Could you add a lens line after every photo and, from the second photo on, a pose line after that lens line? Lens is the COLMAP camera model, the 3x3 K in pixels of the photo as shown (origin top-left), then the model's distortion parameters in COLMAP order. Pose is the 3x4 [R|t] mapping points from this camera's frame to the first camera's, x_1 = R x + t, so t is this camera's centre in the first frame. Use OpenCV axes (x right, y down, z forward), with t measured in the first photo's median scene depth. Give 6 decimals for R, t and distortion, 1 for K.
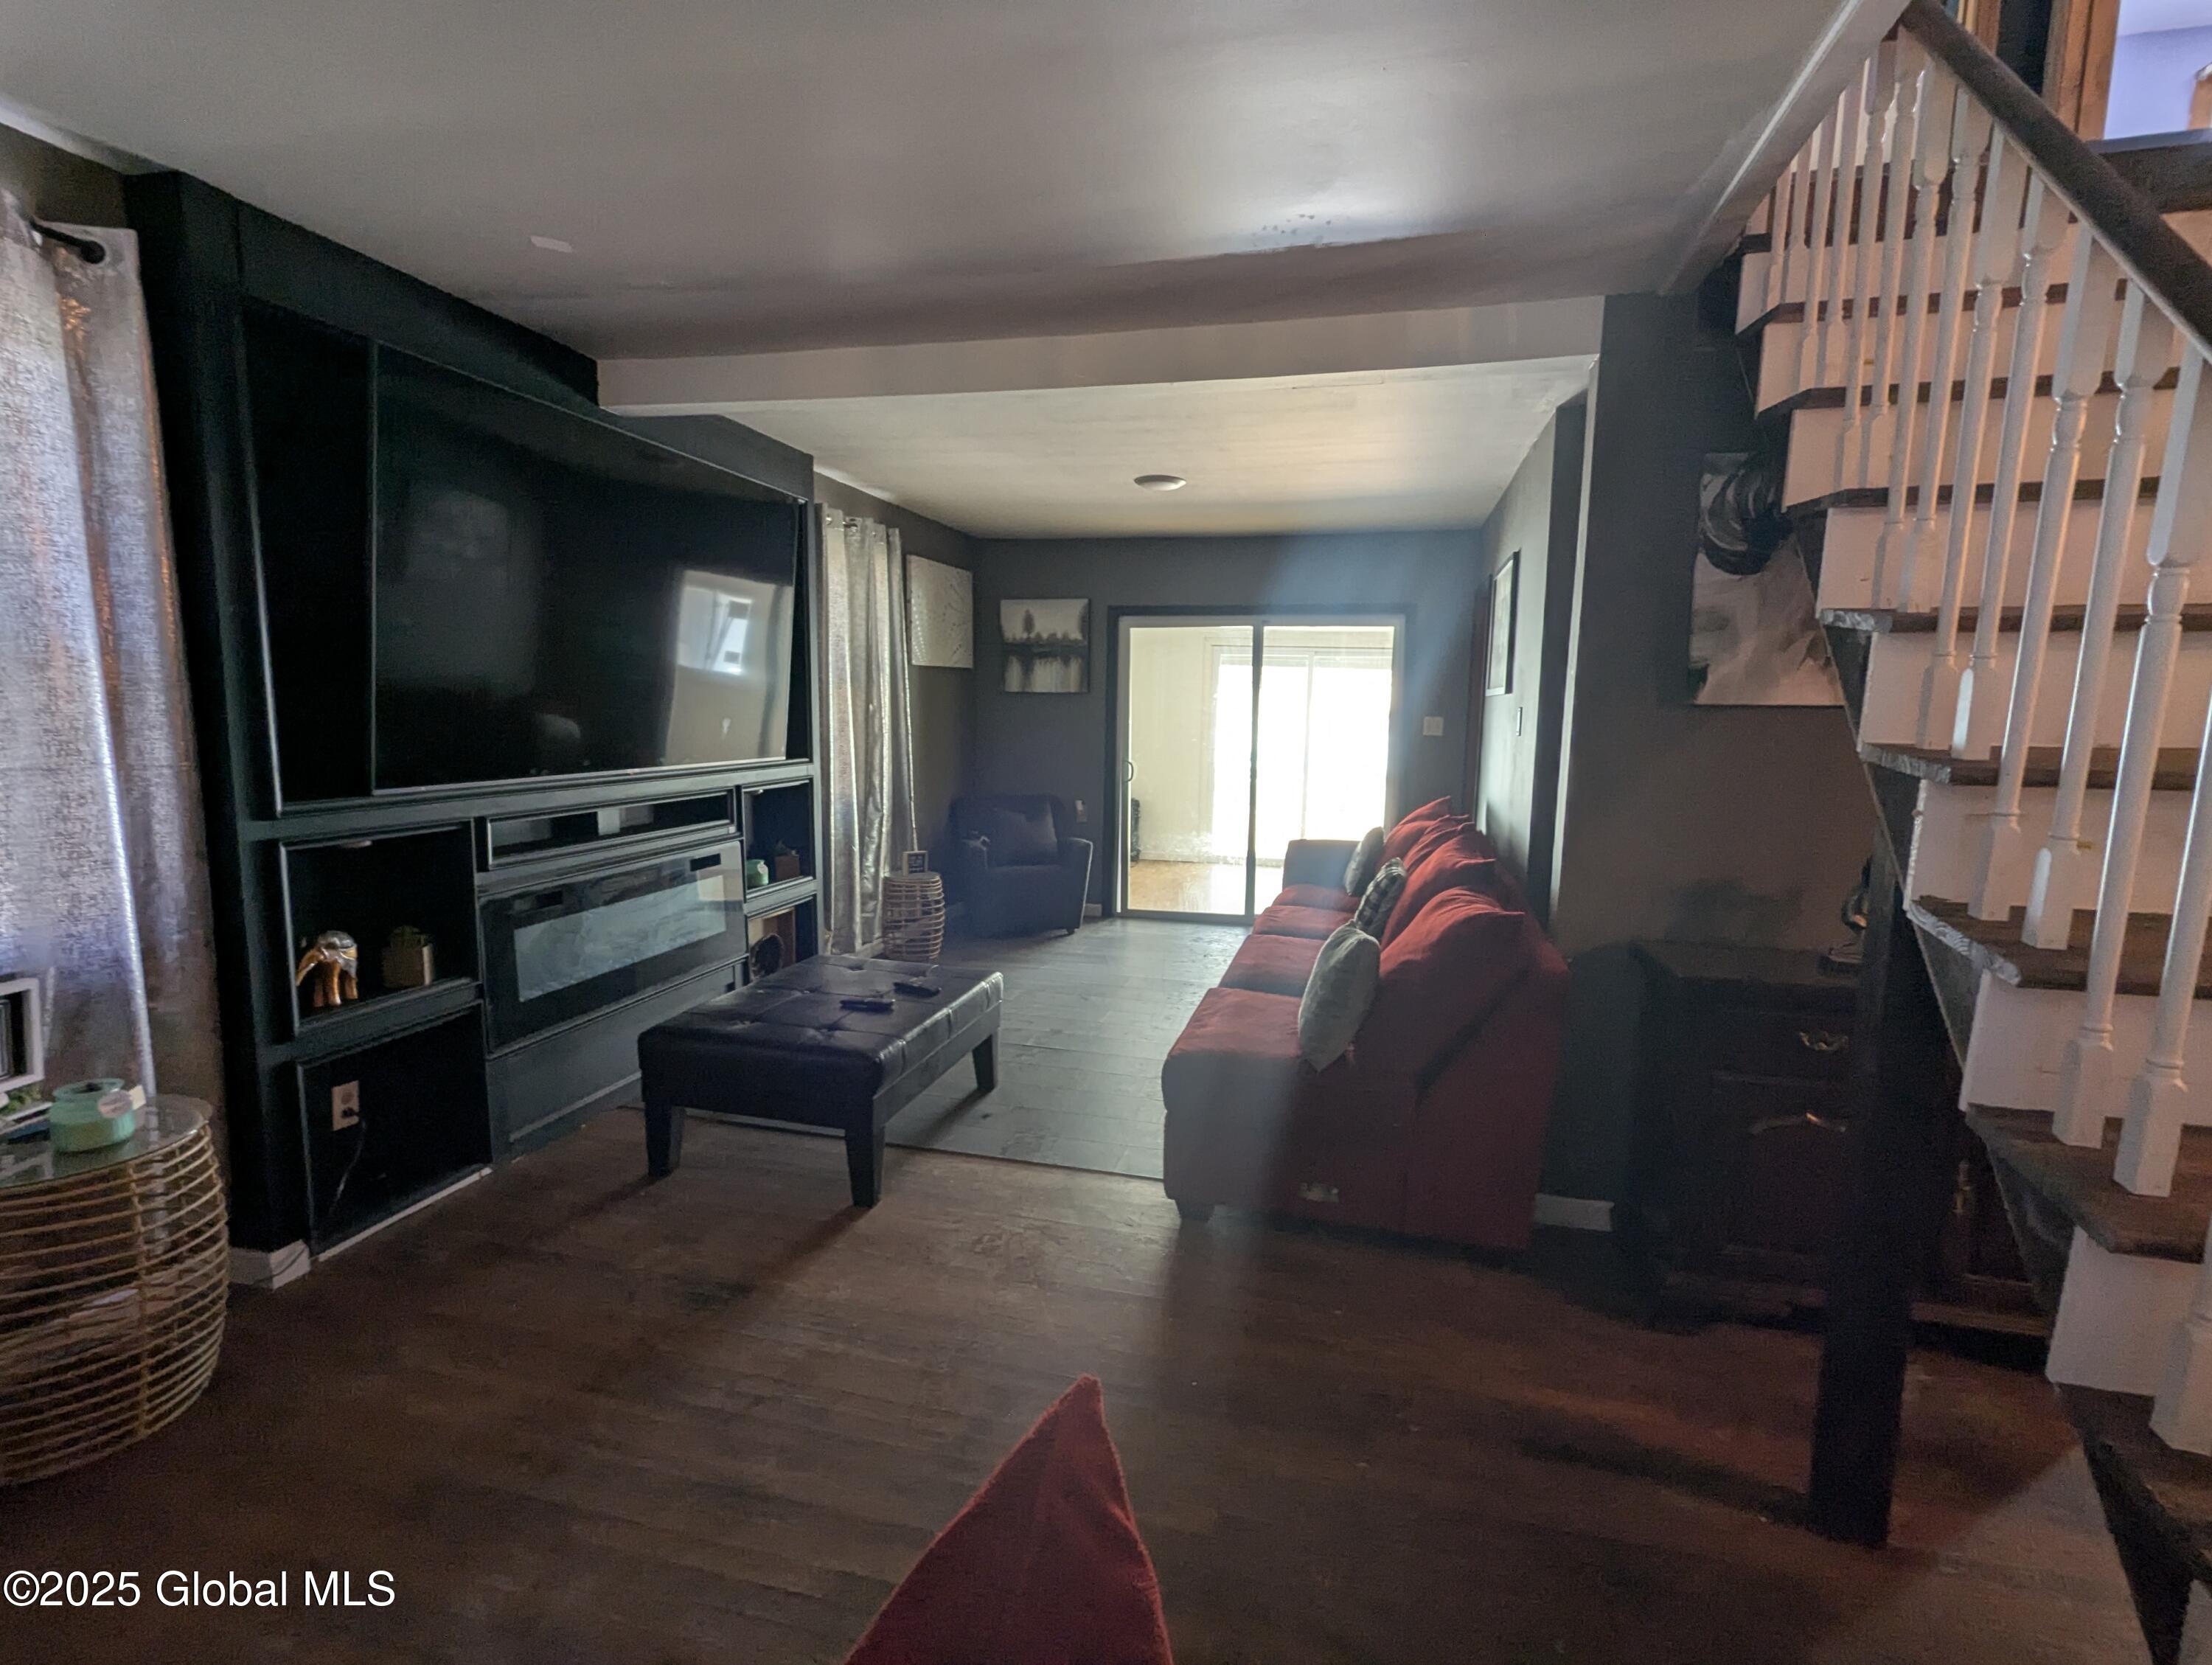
lens RADIAL K [[1043.5, 0, 1106.6], [0, 1043.5, 827.1], [0, 0, 1]] dist [-0.002405, -0.000564]
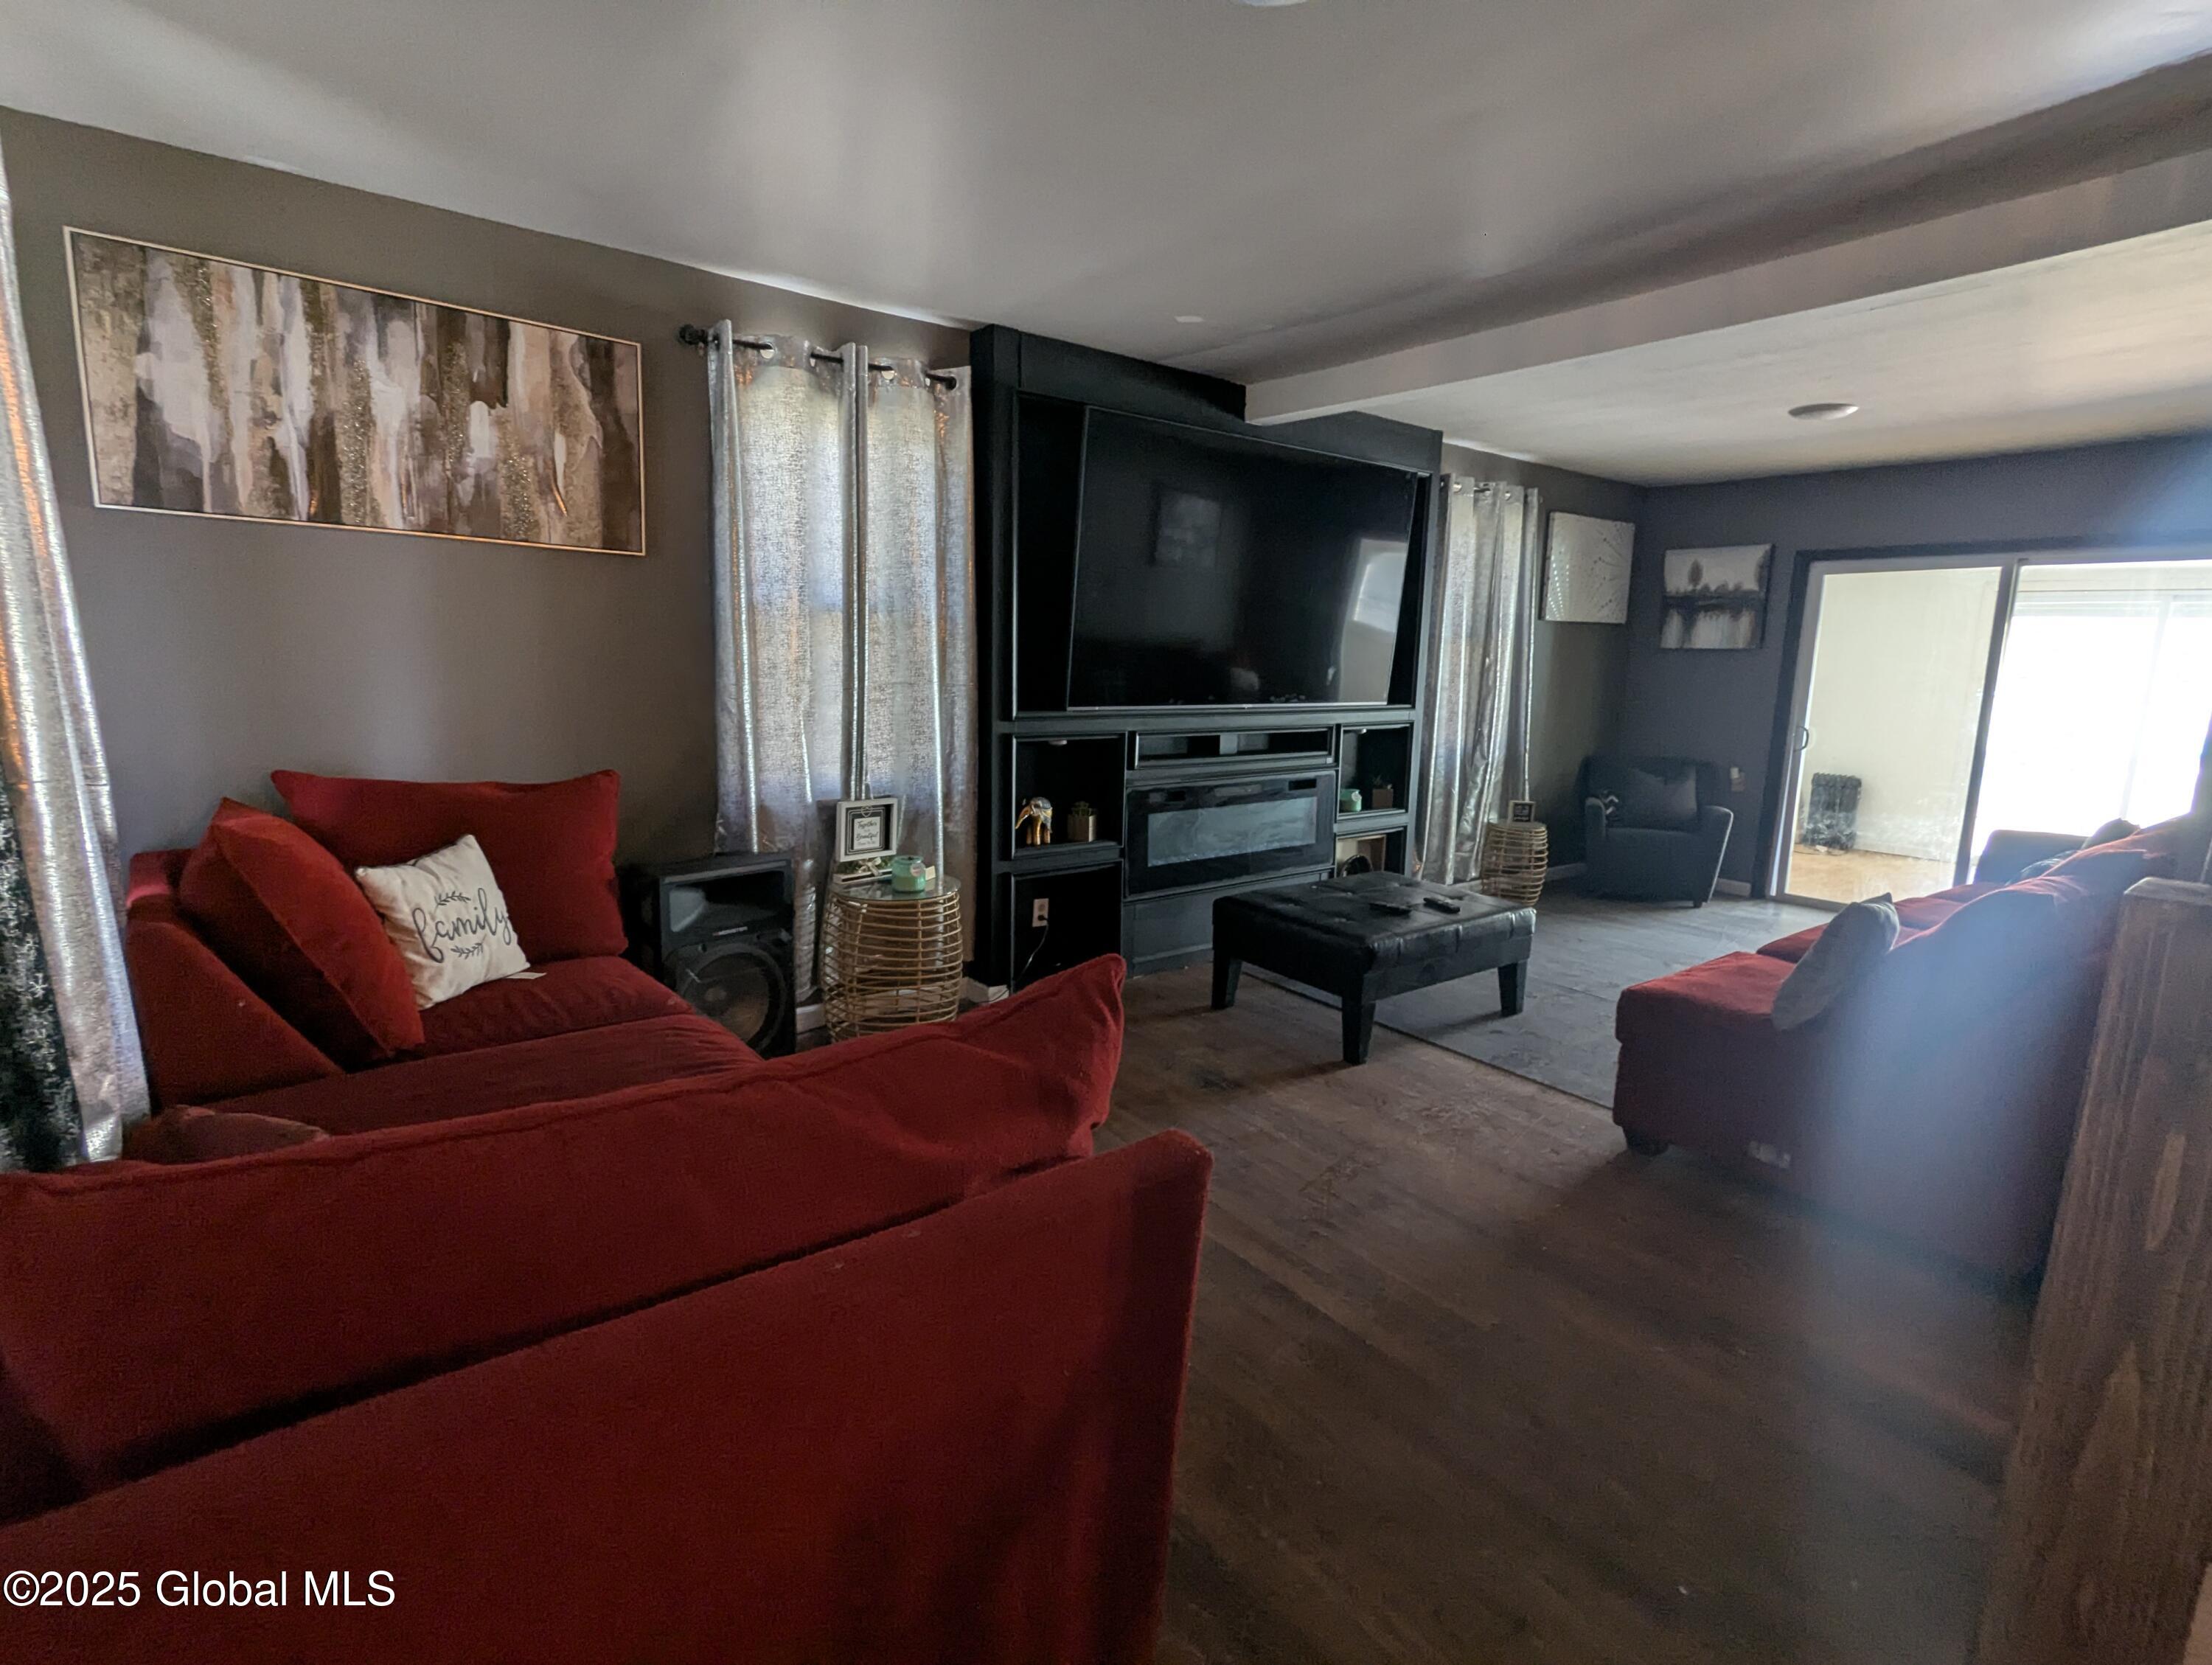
lens RADIAL K [[1043.5, 0, 1106.6], [0, 1043.5, 827.1], [0, 0, 1]] dist [-0.002405, -0.000564]
pose [[0.779839, 0.106991, -0.616770, 0.243860], [-0.084352, 0.994260, 0.065820, 0.027653], [0.620271, 0.000696, 0.784387, -0.128227]]
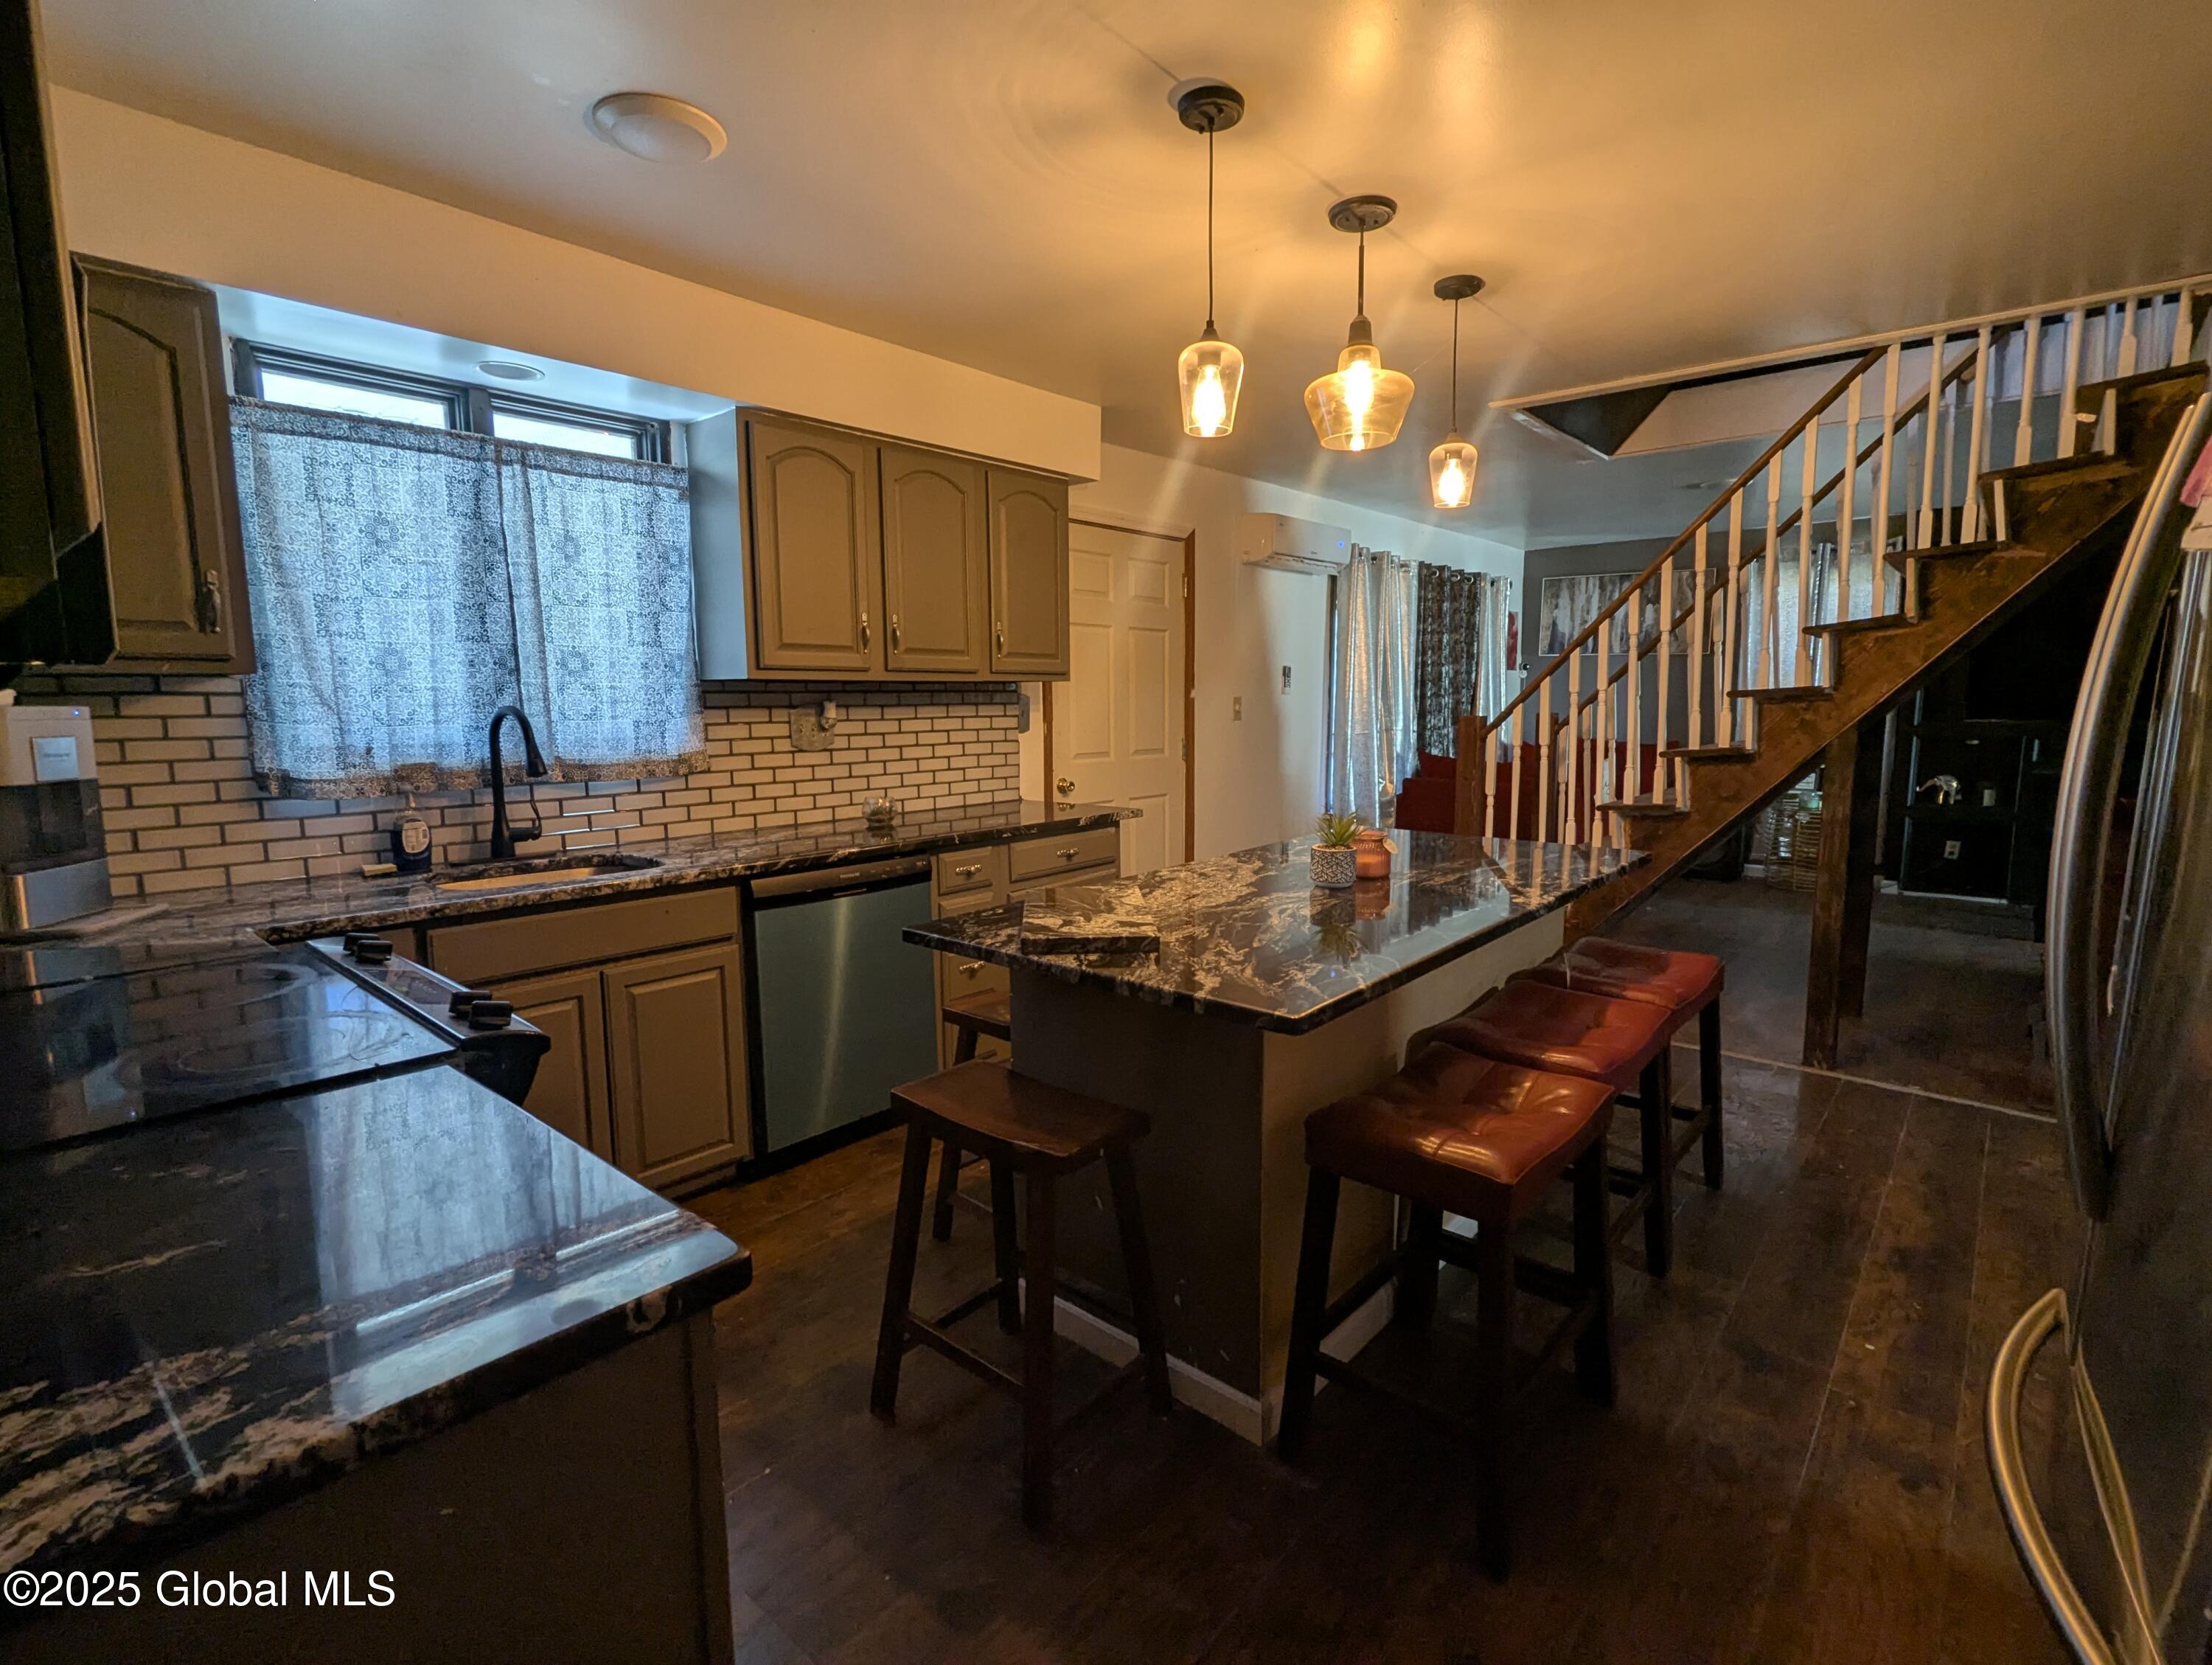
lens RADIAL K [[1043.5, 0, 1106.6], [0, 1043.5, 827.1], [0, 0, 1]] dist [-0.002405, -0.000564]
pose [[-0.470798, 0.090911, -0.877545, 2.021643], [-0.105785, 0.981683, 0.158452, 0.032297], [0.875876, 0.167430, -0.452557, 0.309689]]
